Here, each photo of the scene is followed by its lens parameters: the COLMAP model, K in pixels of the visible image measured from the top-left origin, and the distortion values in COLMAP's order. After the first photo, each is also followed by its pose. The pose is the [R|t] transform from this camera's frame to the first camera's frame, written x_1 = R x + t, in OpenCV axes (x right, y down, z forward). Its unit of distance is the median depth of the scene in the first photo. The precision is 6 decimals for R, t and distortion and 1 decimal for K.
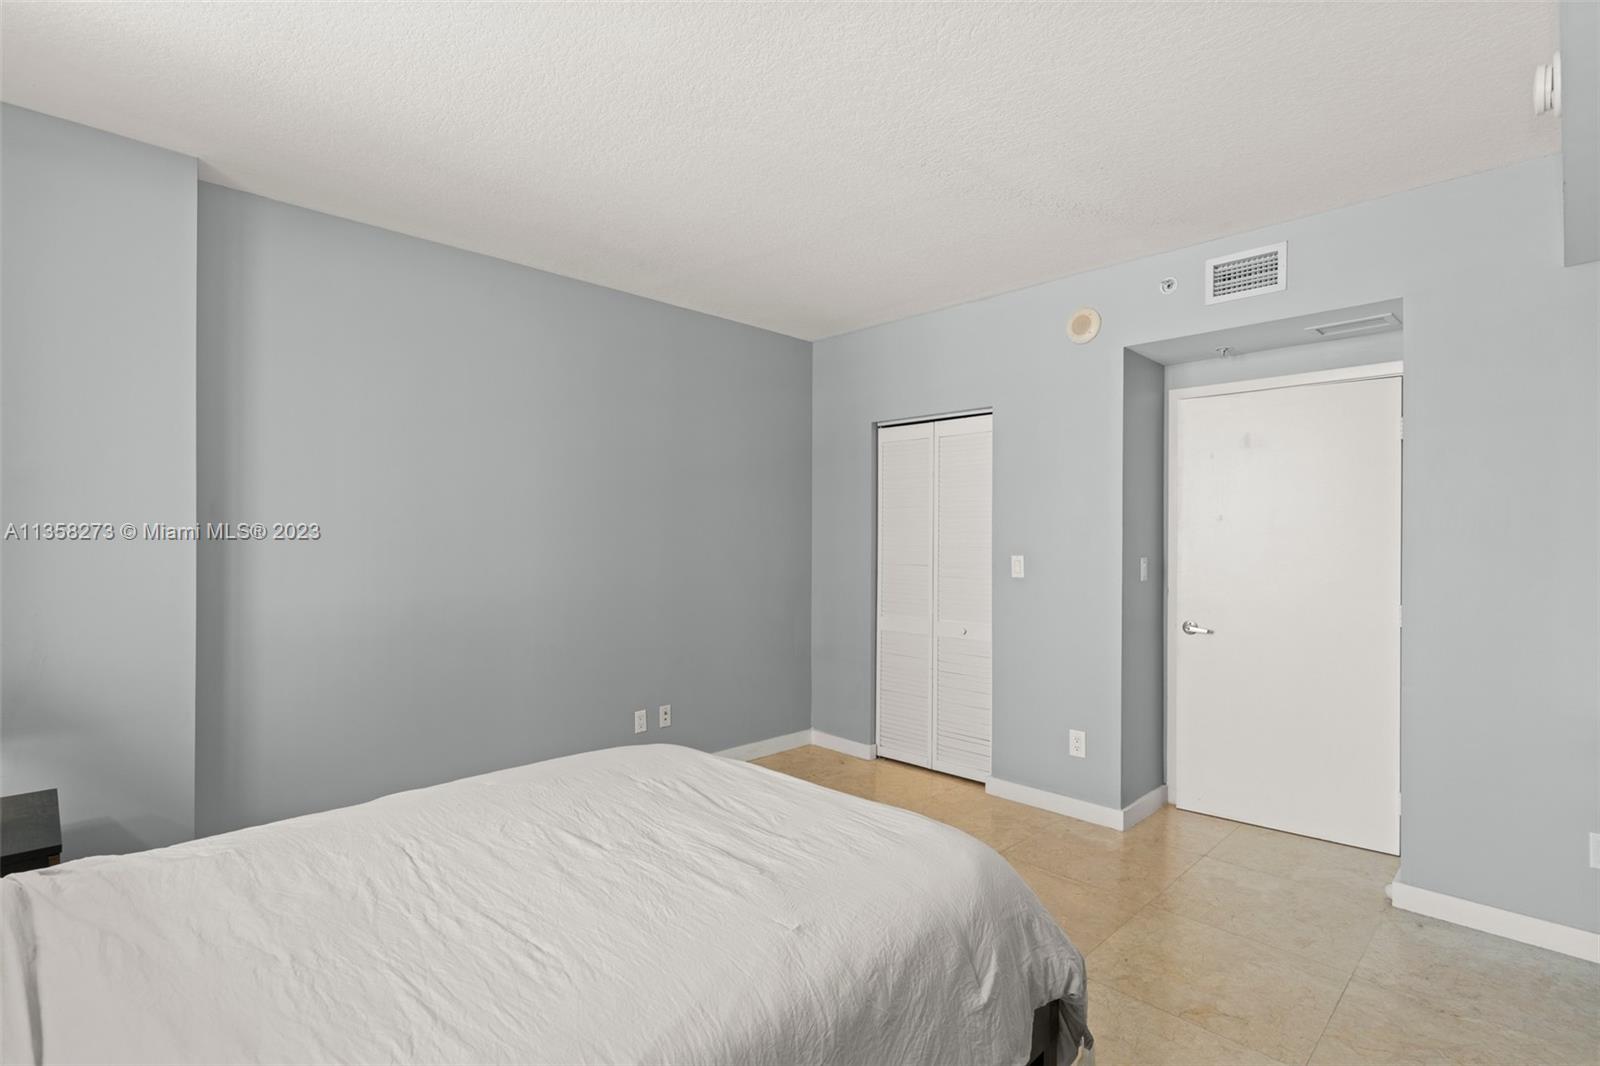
lens RADIAL K [[759.0, 0, 795.6], [0, 759.0, 514.6], [0, 0, 1]] dist [-0.000230, -0.000038]
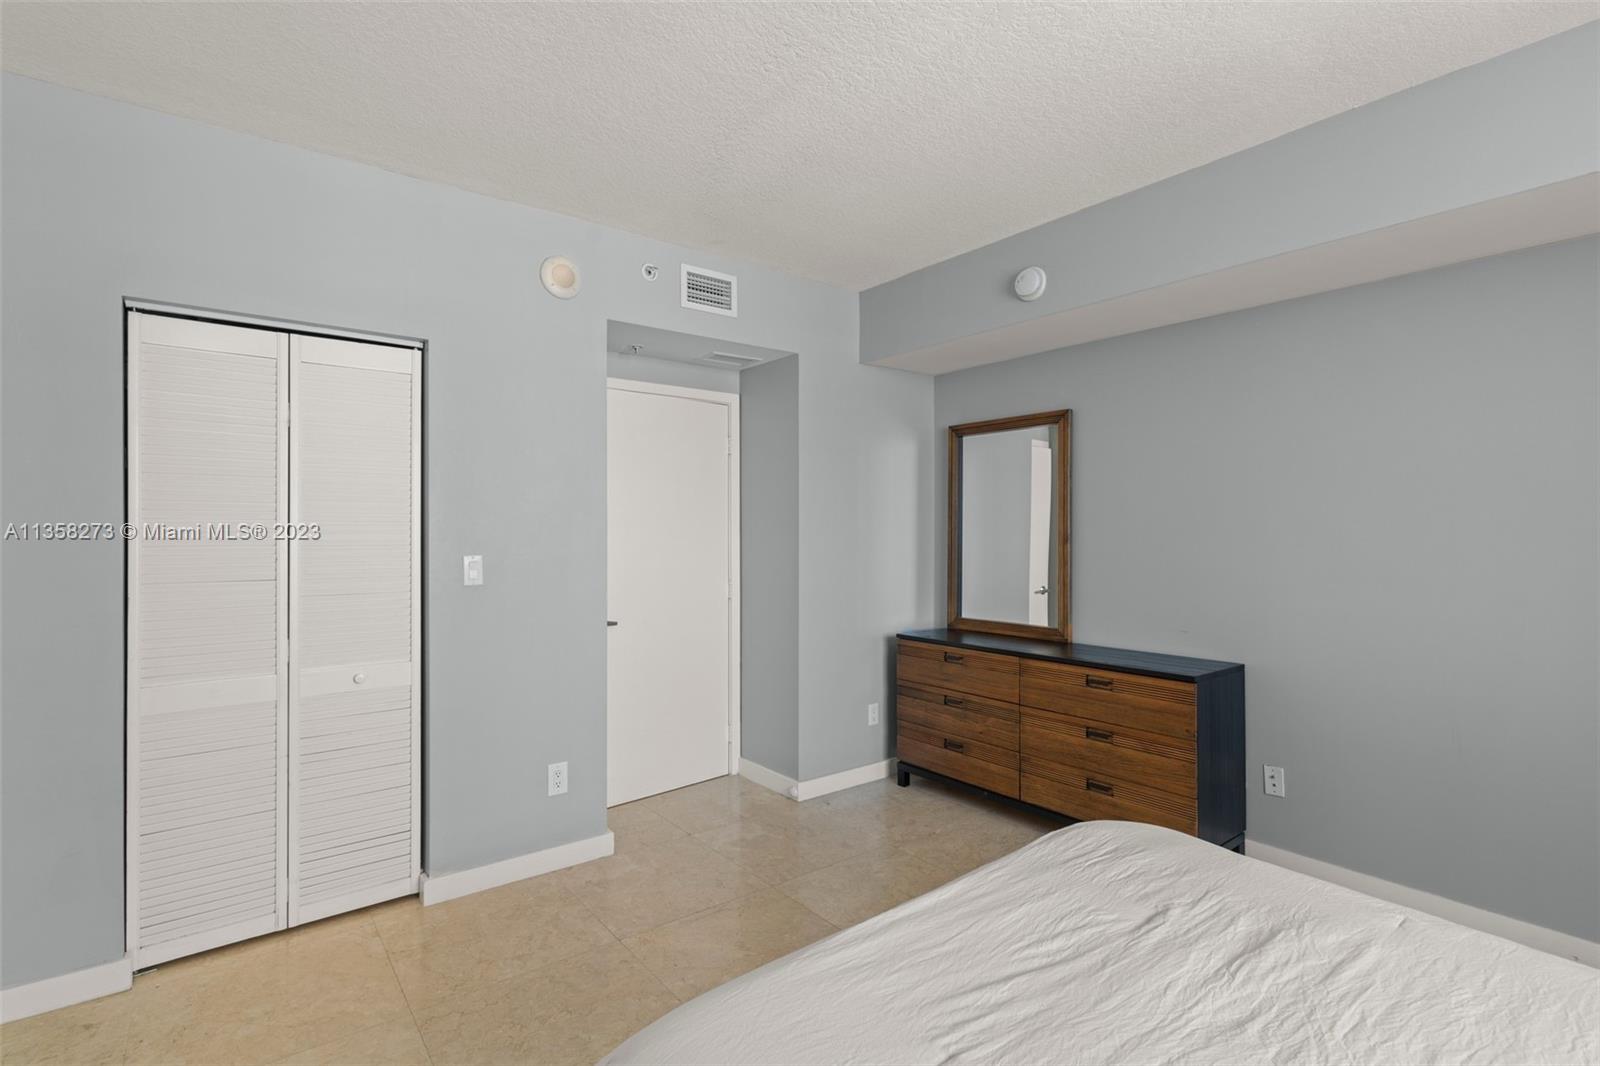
lens RADIAL K [[759.0, 0, 795.6], [0, 759.0, 514.6], [0, 0, 1]] dist [-0.000230, -0.000038]
pose [[0.116327, 0.014348, 0.993107, -0.476611], [-0.027865, 0.999549, -0.011177, 0.016764], [-0.992820, -0.026373, 0.116675, 0.727148]]
